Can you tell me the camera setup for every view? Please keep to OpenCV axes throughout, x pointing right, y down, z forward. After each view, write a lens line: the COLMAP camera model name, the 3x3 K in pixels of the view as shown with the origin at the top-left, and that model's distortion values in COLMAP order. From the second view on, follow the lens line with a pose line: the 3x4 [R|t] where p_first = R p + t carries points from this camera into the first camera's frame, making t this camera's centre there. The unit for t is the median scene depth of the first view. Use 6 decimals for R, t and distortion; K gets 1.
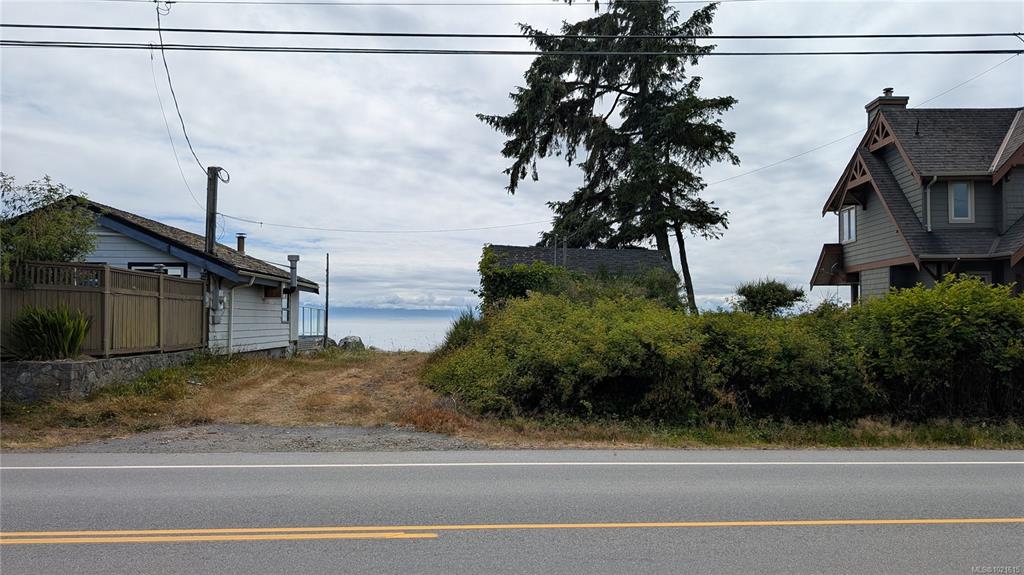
lens RADIAL K [[753.6, 0, 512.8], [0, 753.6, 280.8], [0, 0, 1]] dist [0.009085, -0.007686]
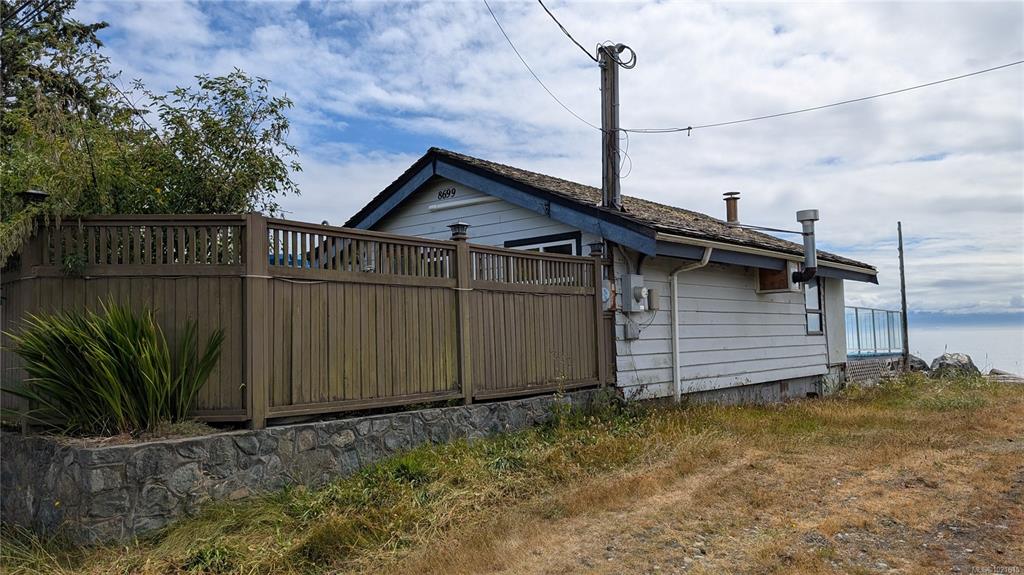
lens RADIAL K [[753.6, 0, 516.4], [0, 753.6, 288.3], [0, 0, 1]] dist [0.009085, -0.007686]
pose [[0.727628, -0.063812, -0.682998, -0.073707], [0.059675, 0.997778, -0.029647, 0.025807], [0.683371, -0.019186, 0.729819, 0.454974]]
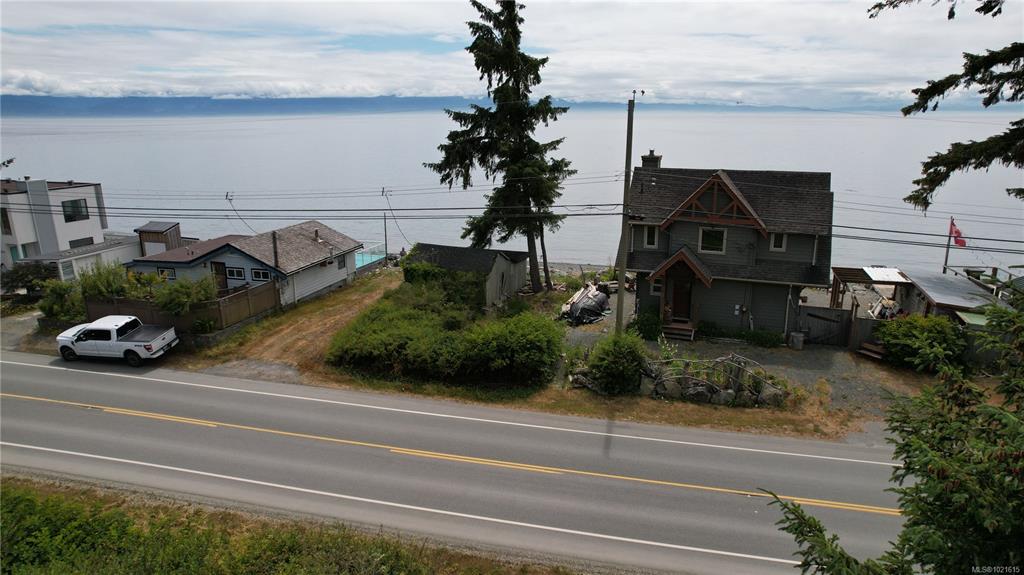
lens RADIAL K [[652.5, 0, 520.1], [0, 652.5, 290.5], [0, 0, 1]] dist [-0.035295, 0.018400]
pose [[0.948573, 0.080650, -0.306113, 0.782150], [0.021404, 0.948448, 0.316210, -0.479561], [0.315834, -0.306500, 0.897946, -0.513845]]
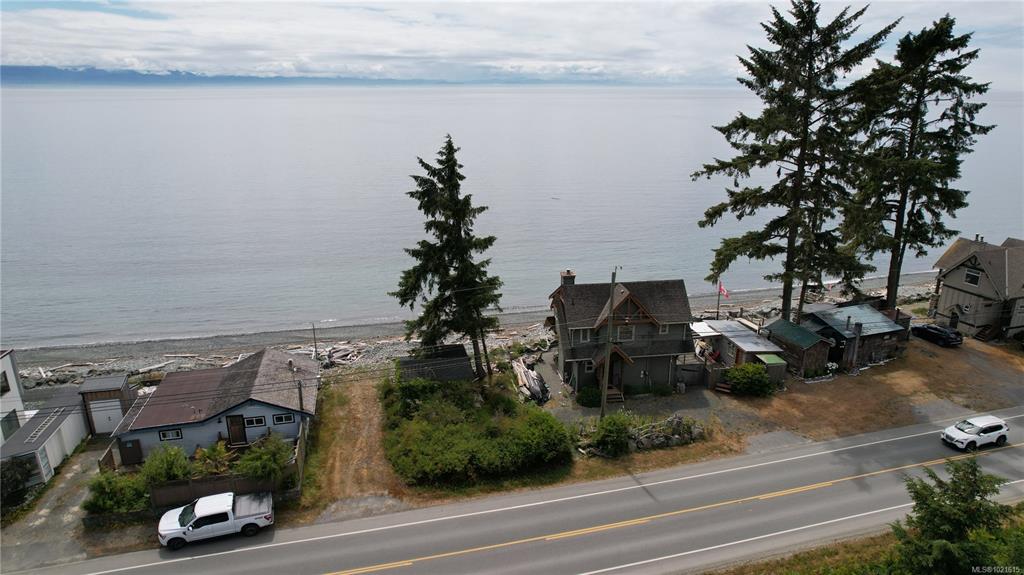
lens RADIAL K [[652.5, 0, 519.9], [0, 652.5, 287.6], [0, 0, 1]] dist [-0.035295, 0.018400]
pose [[0.981556, -0.053637, 0.183499, -0.022929], [-0.012984, 0.938916, 0.343900, -1.021082], [-0.190736, -0.339940, 0.920902, -0.949973]]
